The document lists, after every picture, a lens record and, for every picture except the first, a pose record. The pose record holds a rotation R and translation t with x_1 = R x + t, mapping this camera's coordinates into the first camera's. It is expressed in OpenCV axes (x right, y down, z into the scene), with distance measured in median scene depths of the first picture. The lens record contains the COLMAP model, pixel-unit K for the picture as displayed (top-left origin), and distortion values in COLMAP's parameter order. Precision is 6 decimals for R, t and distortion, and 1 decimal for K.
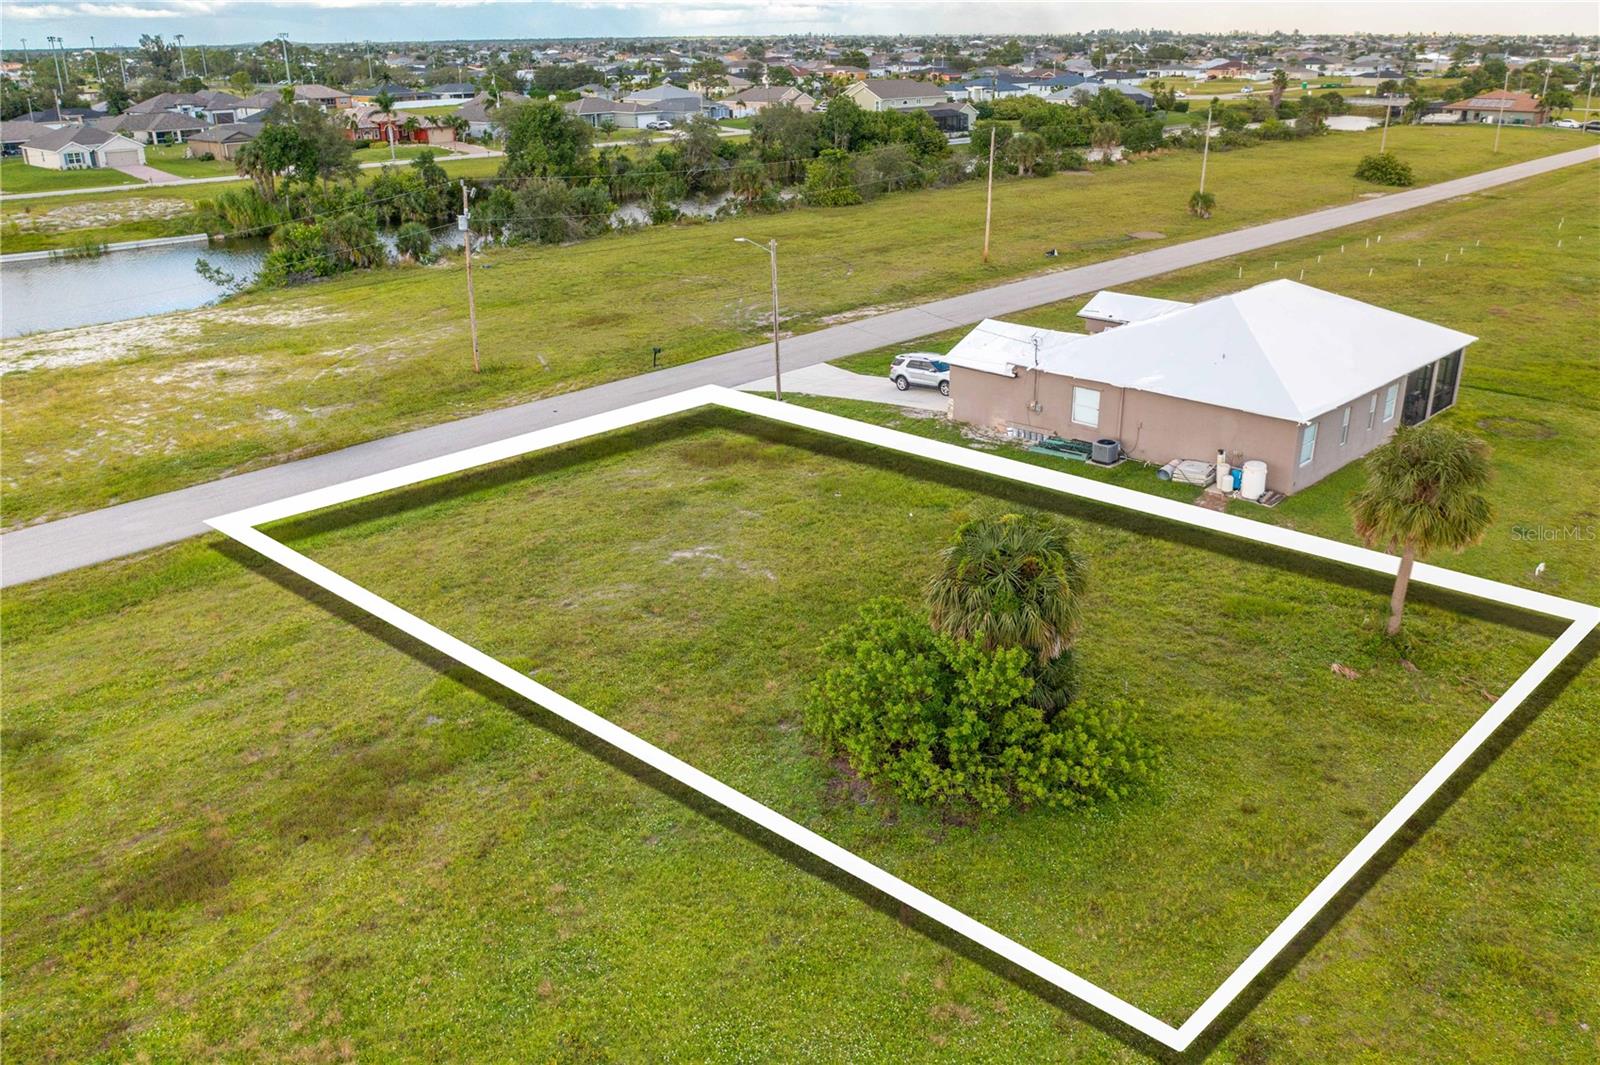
lens RADIAL K [[1254.1, 0, 805.0], [0, 1254.1, 534.6], [0, 0, 1]] dist [-0.022637, -0.007557]
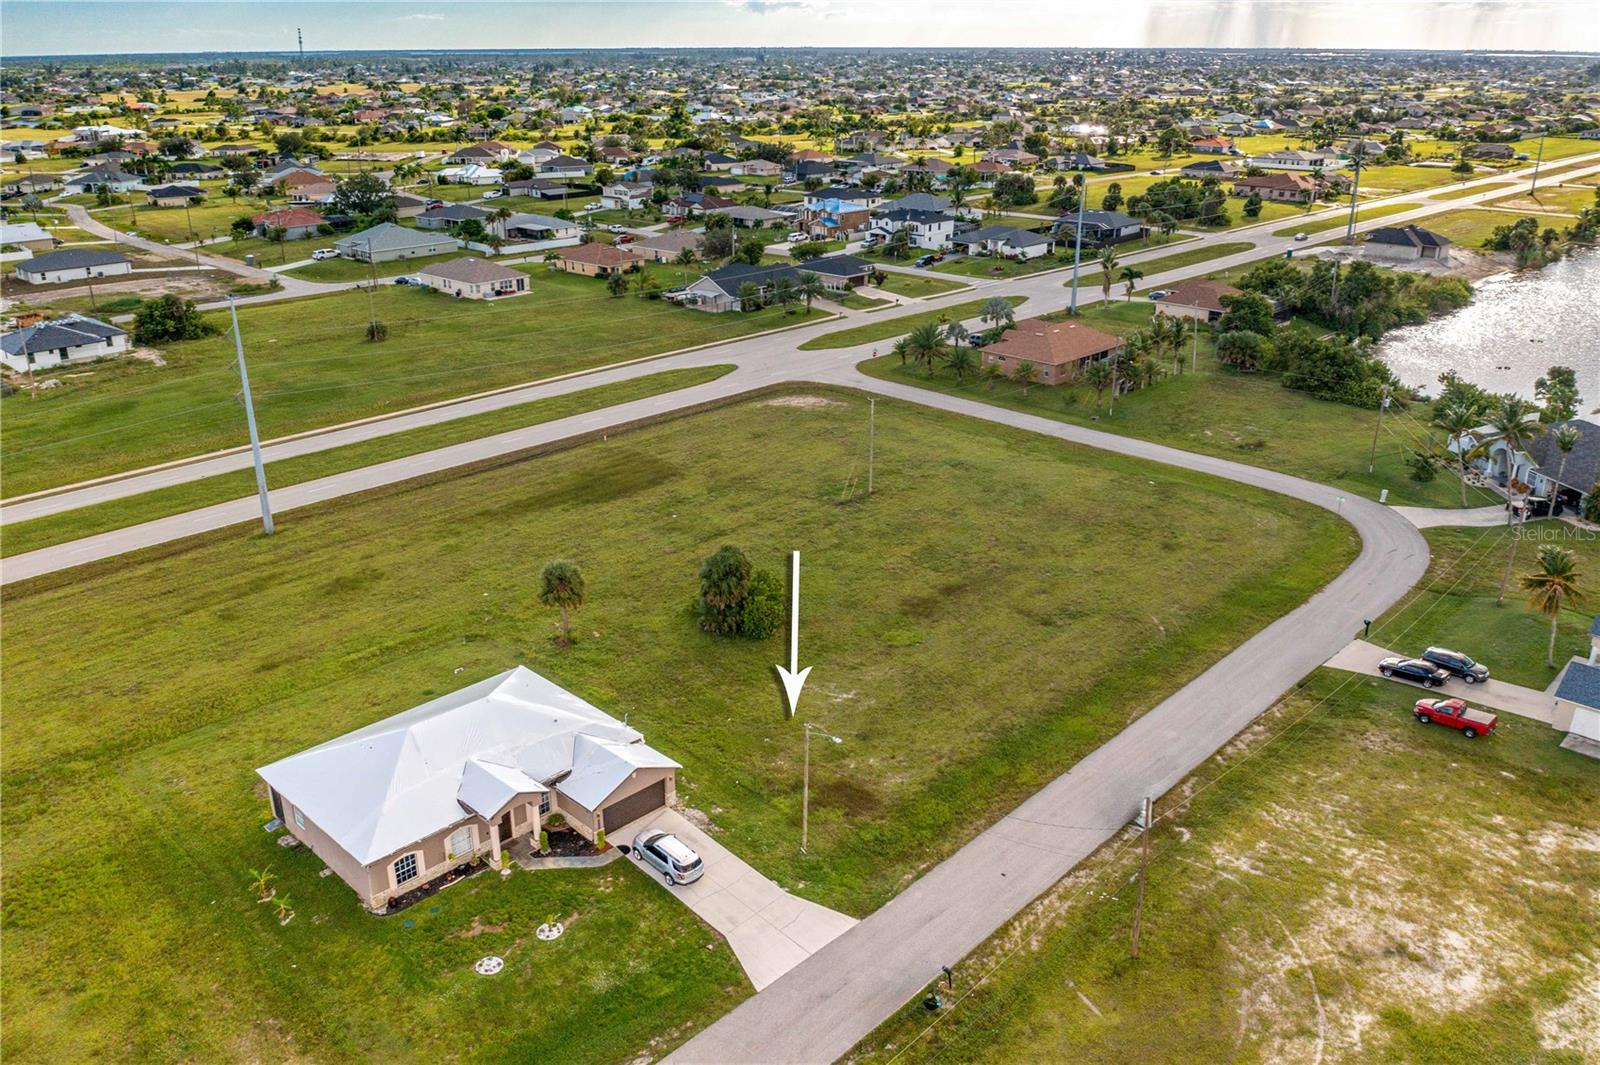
lens RADIAL K [[1254.1, 0, 805.0], [0, 1254.1, 534.6], [0, 0, 1]] dist [-0.022637, -0.007557]
pose [[-0.999916, 0.011344, 0.006257, -0.038152], [0.012562, 0.730756, 0.682523, -1.333304], [0.003171, 0.682544, -0.730838, 1.966961]]
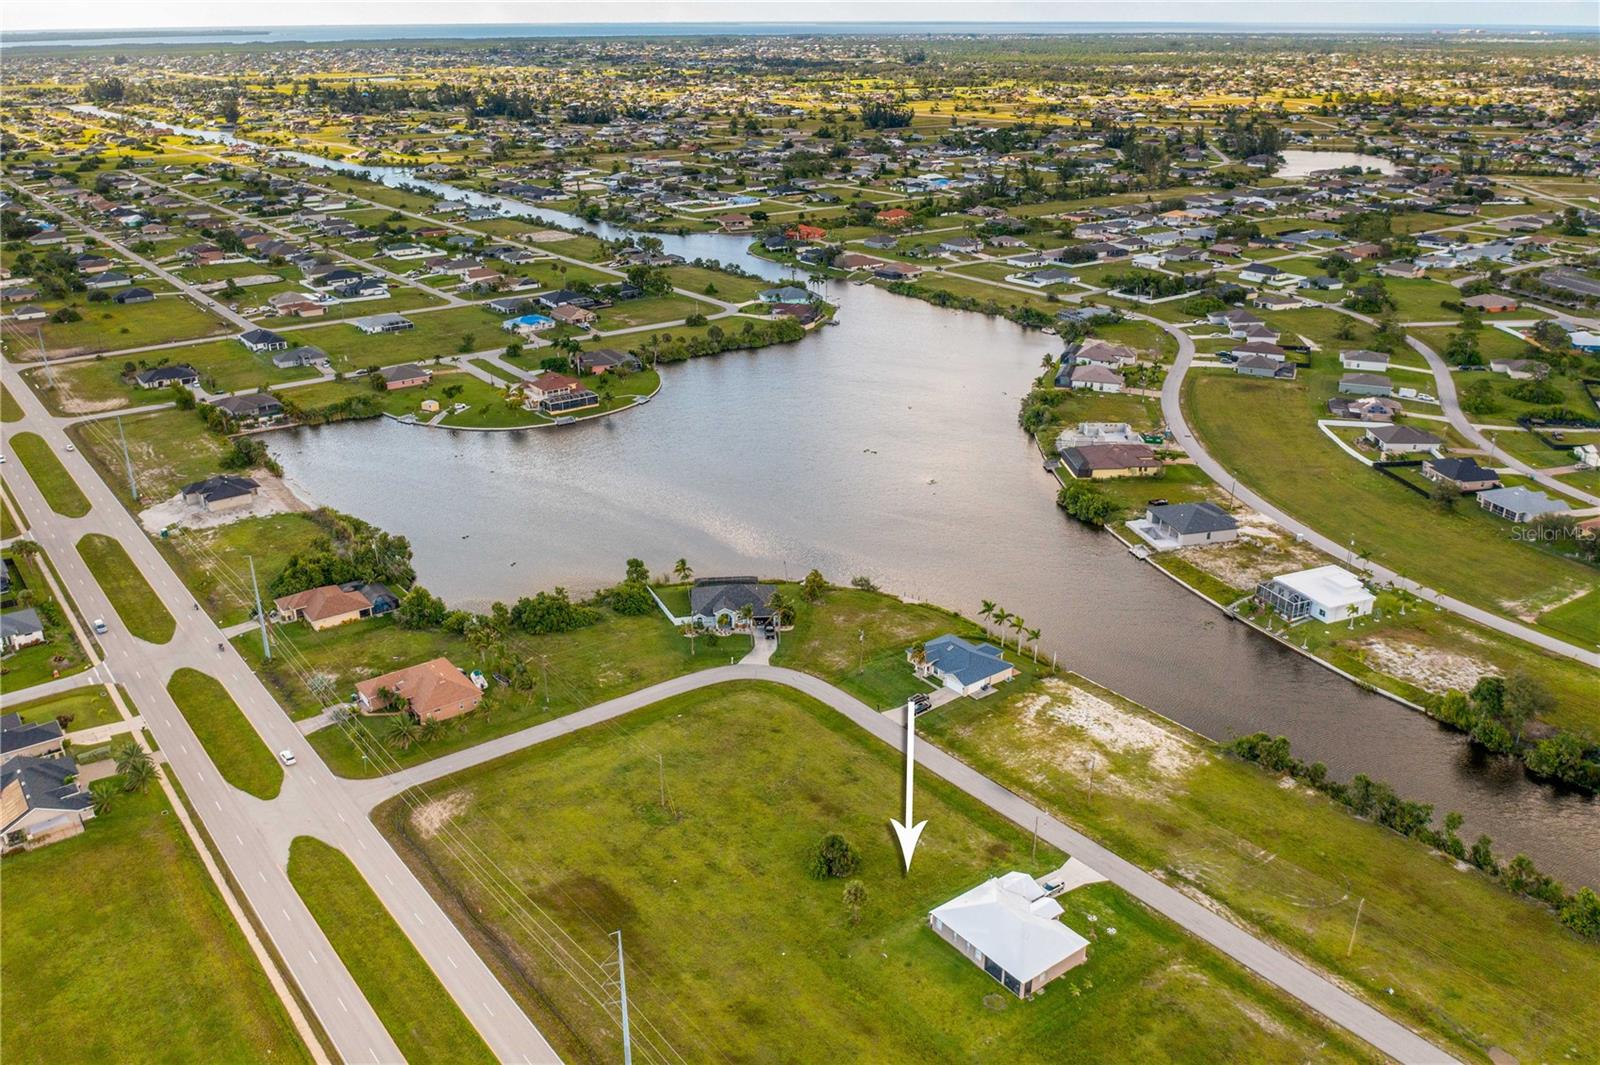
lens RADIAL K [[1254.1, 0, 805.0], [0, 1254.1, 534.6], [0, 0, 1]] dist [-0.022637, -0.007557]
pose [[-0.163934, 0.379789, -0.910432, 3.144912], [-0.346758, 0.841834, 0.413611, -2.264222], [0.923517, 0.383505, -0.006310, 0.183119]]
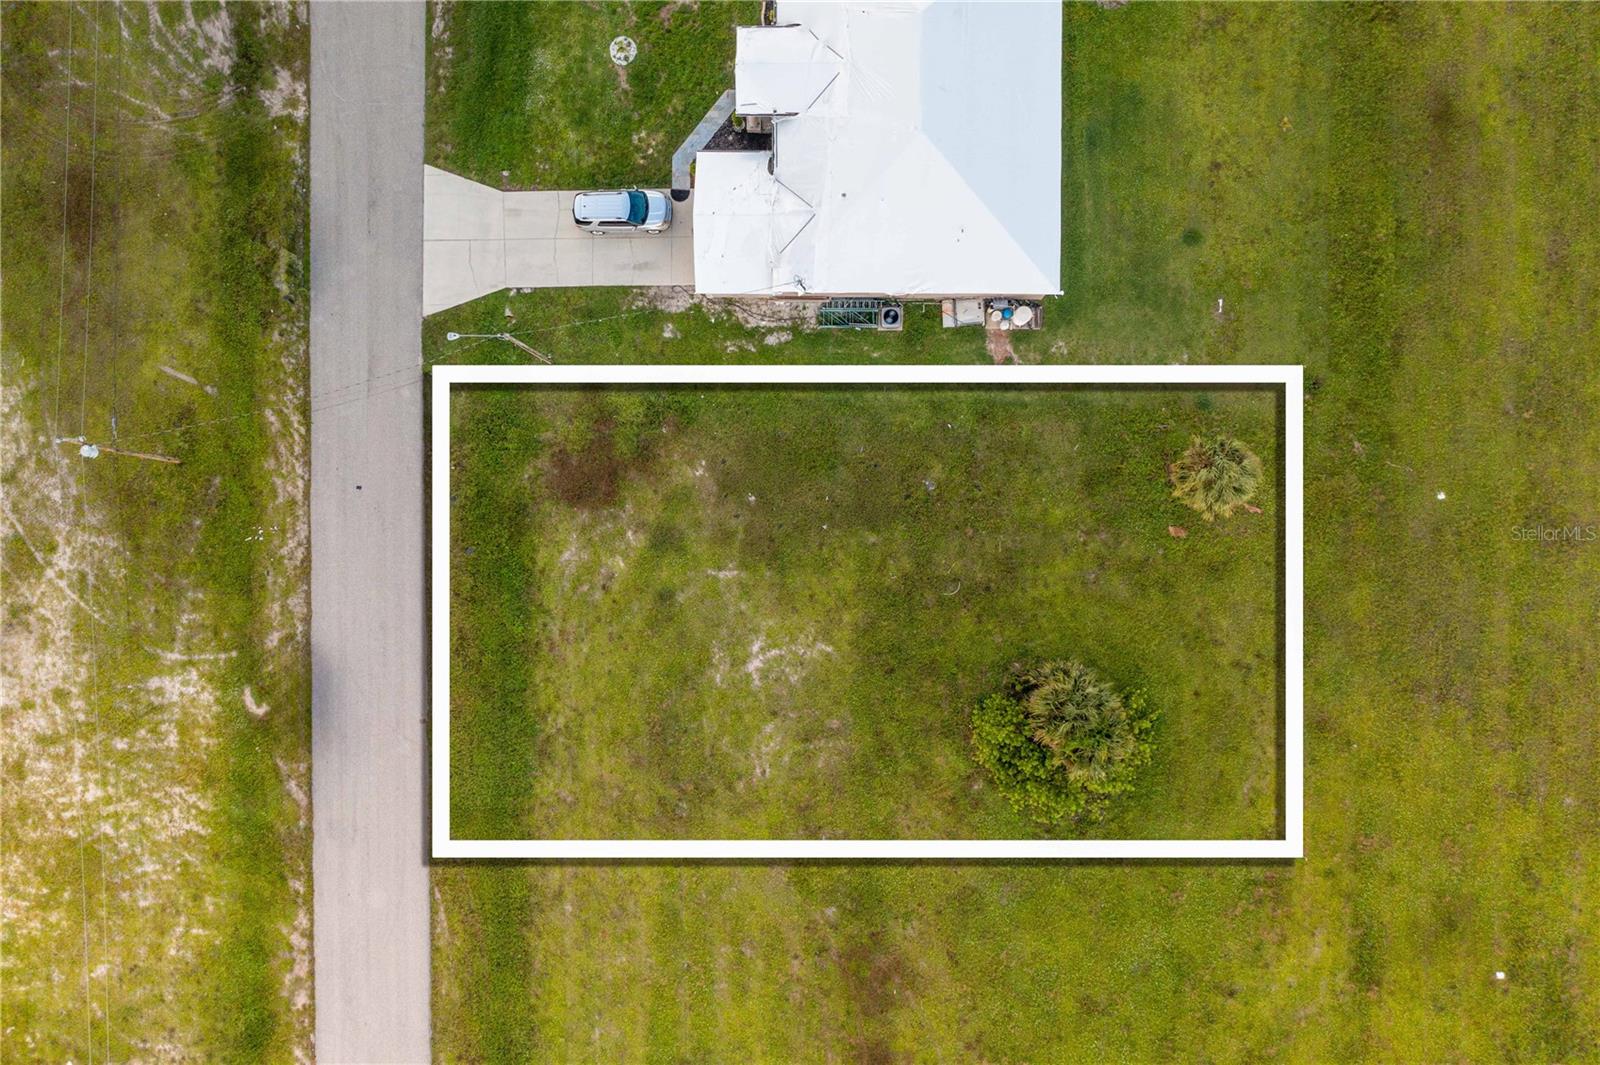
lens RADIAL K [[1254.1, 0, 805.0], [0, 1254.1, 534.6], [0, 0, 1]] dist [-0.022637, -0.007557]
pose [[0.722529, -0.691330, -0.003822, 0.042484], [0.267574, 0.274543, 0.923596, -1.110884], [-0.637461, -0.668348, 0.383348, 0.448086]]
